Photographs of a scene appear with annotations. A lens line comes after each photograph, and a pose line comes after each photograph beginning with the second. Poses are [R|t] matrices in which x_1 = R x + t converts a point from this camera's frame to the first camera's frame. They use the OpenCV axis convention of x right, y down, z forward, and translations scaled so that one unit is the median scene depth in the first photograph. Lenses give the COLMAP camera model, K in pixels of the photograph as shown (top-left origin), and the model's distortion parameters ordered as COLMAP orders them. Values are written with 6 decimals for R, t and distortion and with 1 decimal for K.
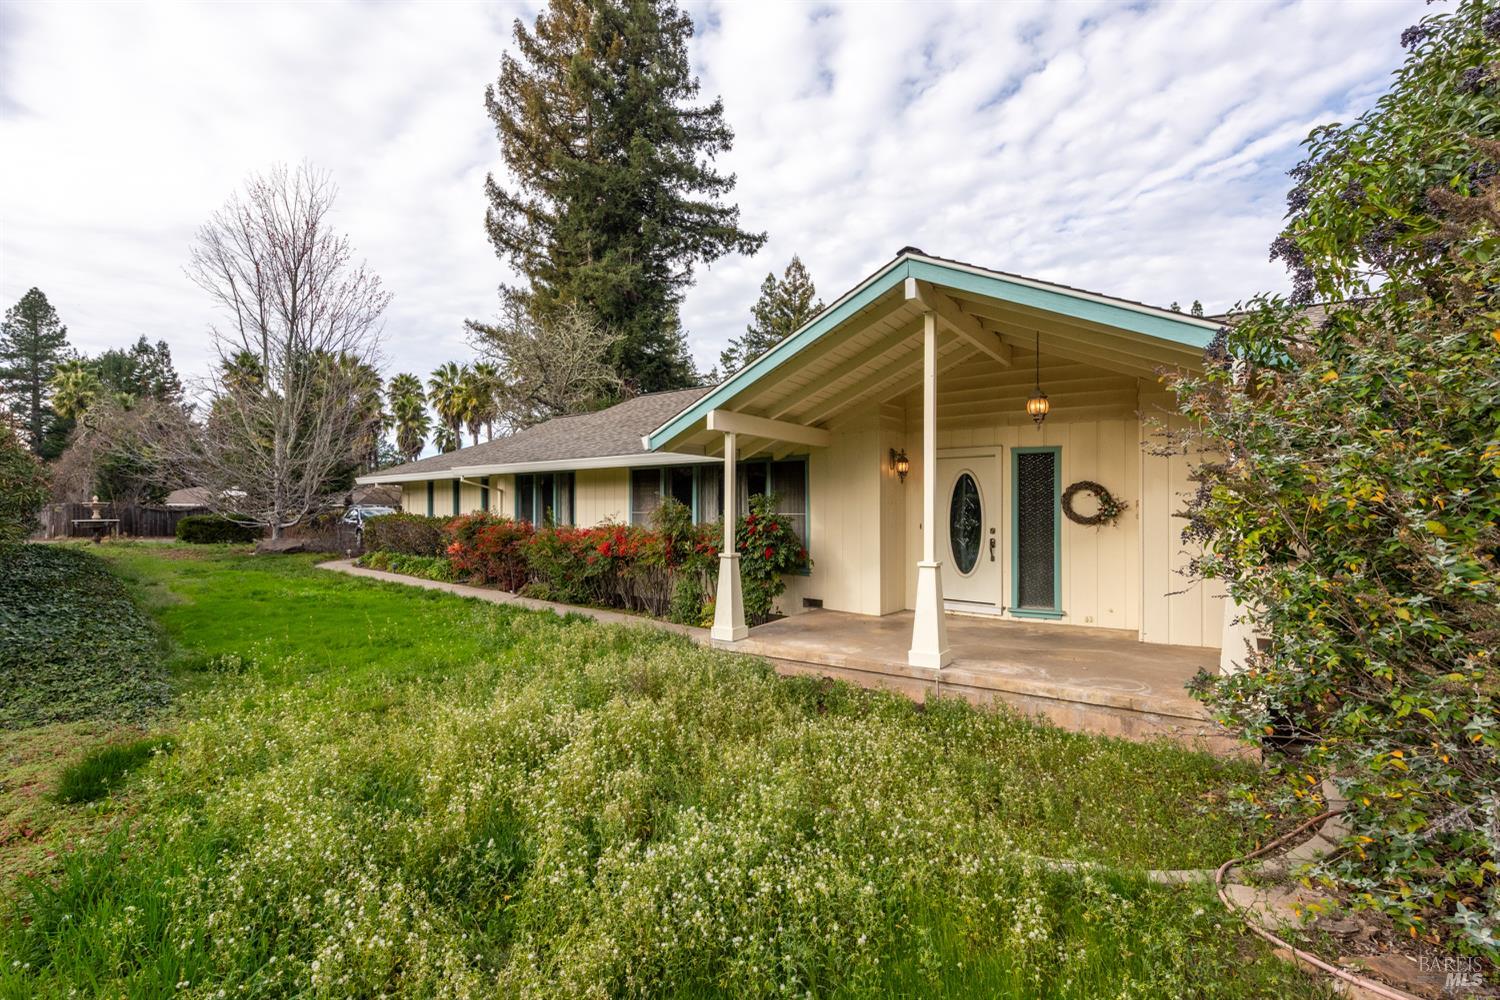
lens RADIAL K [[733.7, 0, 748.3], [0, 733.7, 504.9], [0, 0, 1]] dist [0.000242, 0.000006]
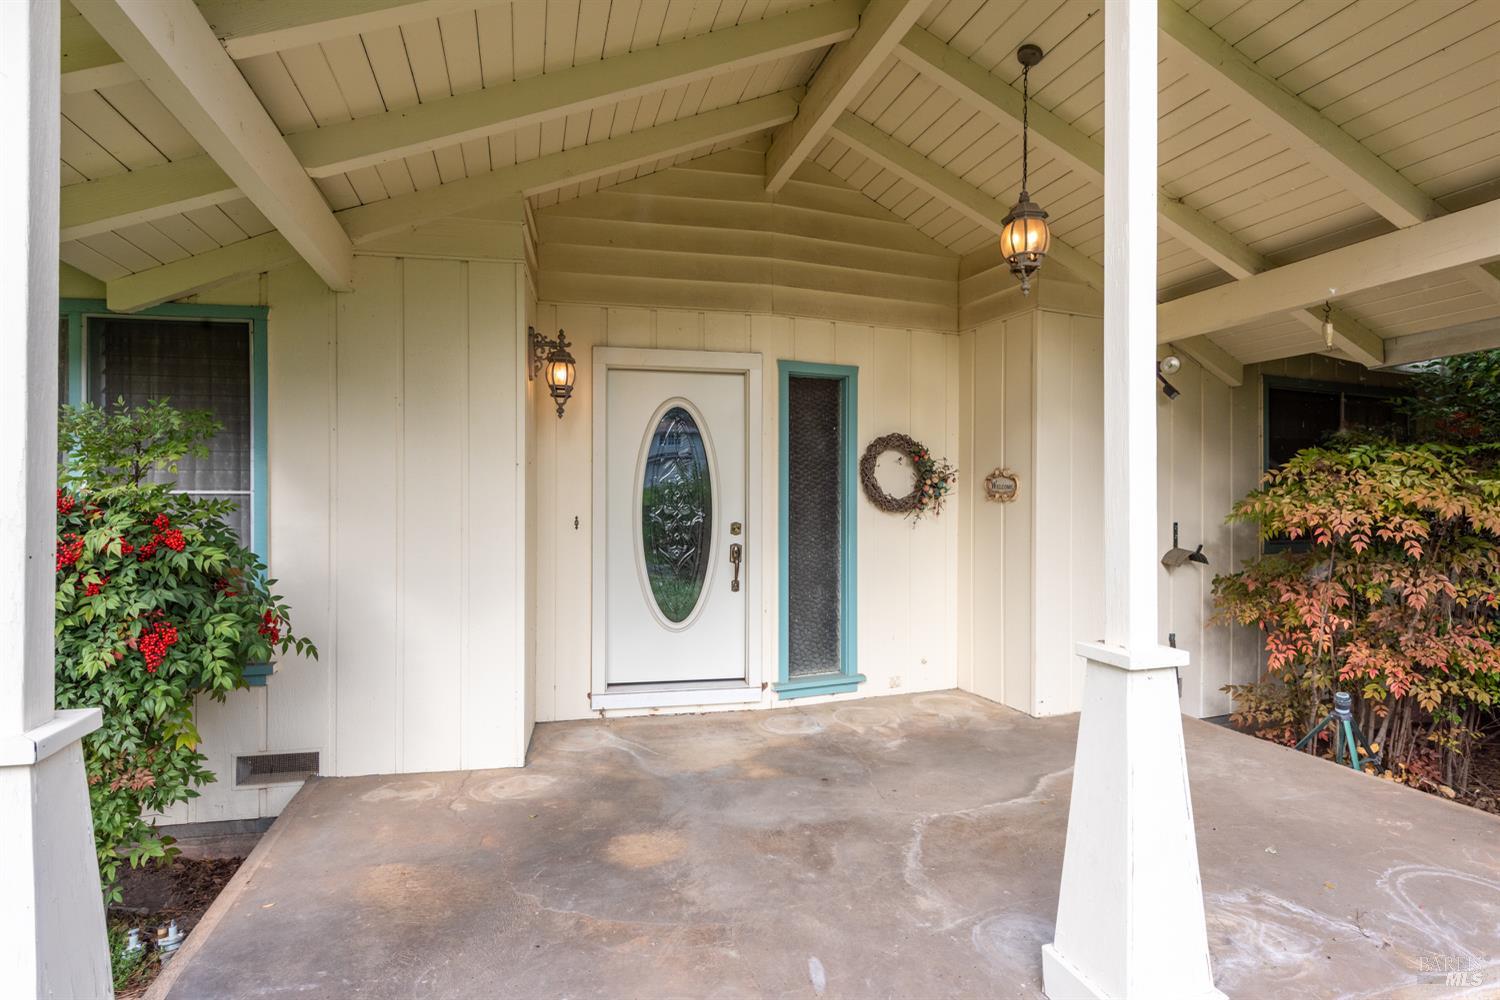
lens RADIAL K [[741.1, 0, 752.2], [0, 741.1, 499.0], [0, 0, 1]] dist [0.001842, 0.000080]
pose [[0.616046, 0.000951, 0.787710, -0.046986], [-0.006344, 0.999973, 0.003754, 0.014627], [-0.787685, -0.007310, 0.616035, 0.708376]]
